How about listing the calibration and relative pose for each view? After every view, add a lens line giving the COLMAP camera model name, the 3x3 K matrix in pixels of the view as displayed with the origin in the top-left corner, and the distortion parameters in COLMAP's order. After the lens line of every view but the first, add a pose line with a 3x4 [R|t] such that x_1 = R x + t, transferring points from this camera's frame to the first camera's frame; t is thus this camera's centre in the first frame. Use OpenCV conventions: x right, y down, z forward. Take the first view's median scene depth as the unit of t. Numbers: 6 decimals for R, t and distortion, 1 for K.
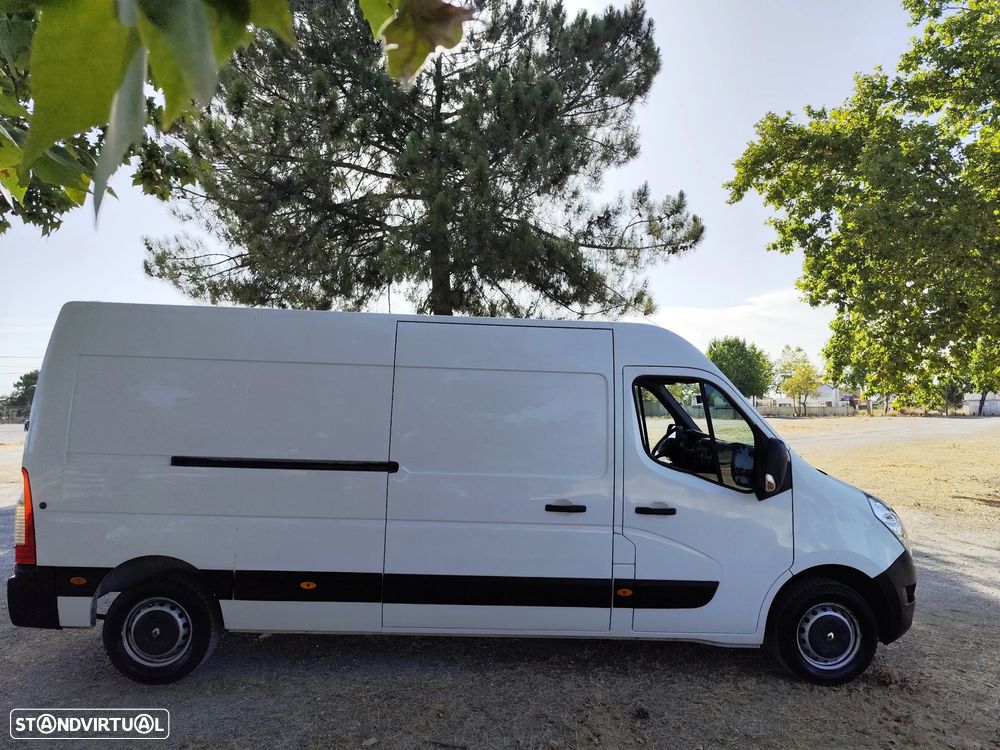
lens RADIAL K [[667.8, 0, 496.1], [0, 667.8, 347.2], [0, 0, 1]] dist [0.032848, -0.034725]
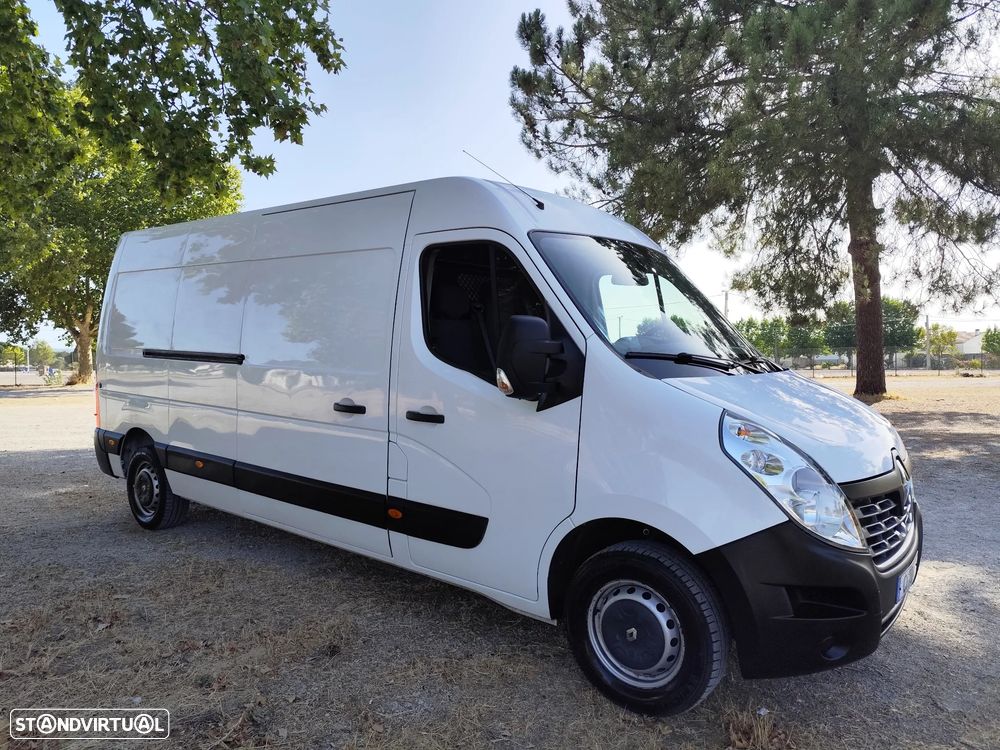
lens RADIAL K [[672.1, 0, 505.5], [0, 672.1, 360.2], [0, 0, 1]] dist [0.024969, -0.033358]
pose [[0.761371, 0.000869, -0.648315, 0.812935], [0.064932, 0.994869, 0.077589, 0.125475], [0.645056, -0.101171, 0.757408, 0.484019]]
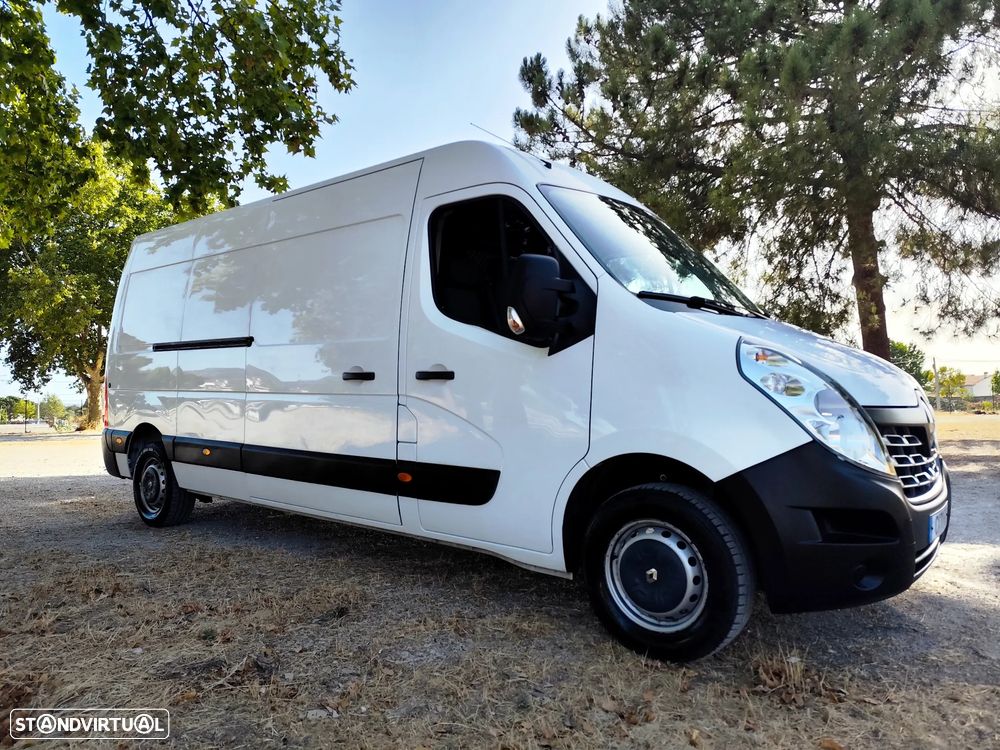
lens RADIAL K [[668.5, 0, 499.5], [0, 668.5, 358.2], [0, 0, 1]] dist [0.033874, -0.037460]
pose [[0.750223, -0.054827, -0.658908, 0.799756], [0.075824, 0.997116, 0.003363, 0.228207], [0.656823, -0.052484, 0.752216, 0.479035]]
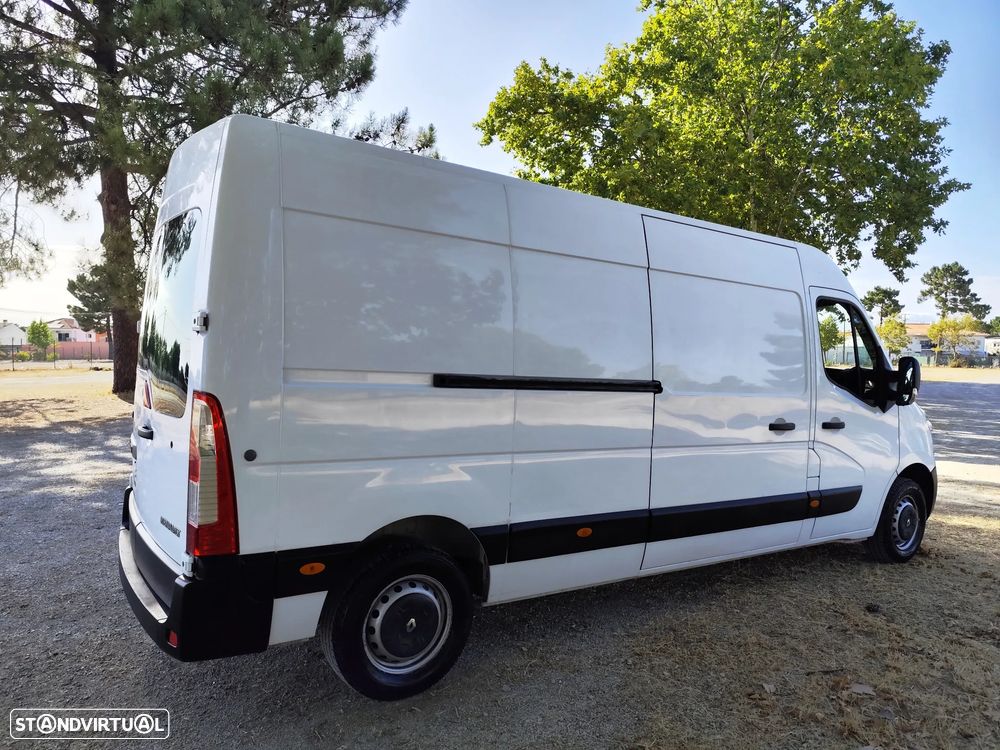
lens RADIAL K [[668.5, 0, 499.5], [0, 668.5, 358.2], [0, 0, 1]] dist [0.033874, -0.037460]
pose [[0.861670, 0.010133, 0.507368, -0.750915], [-0.063499, 0.994096, 0.087986, 0.080138], [-0.503480, -0.108032, 0.857226, 0.373139]]
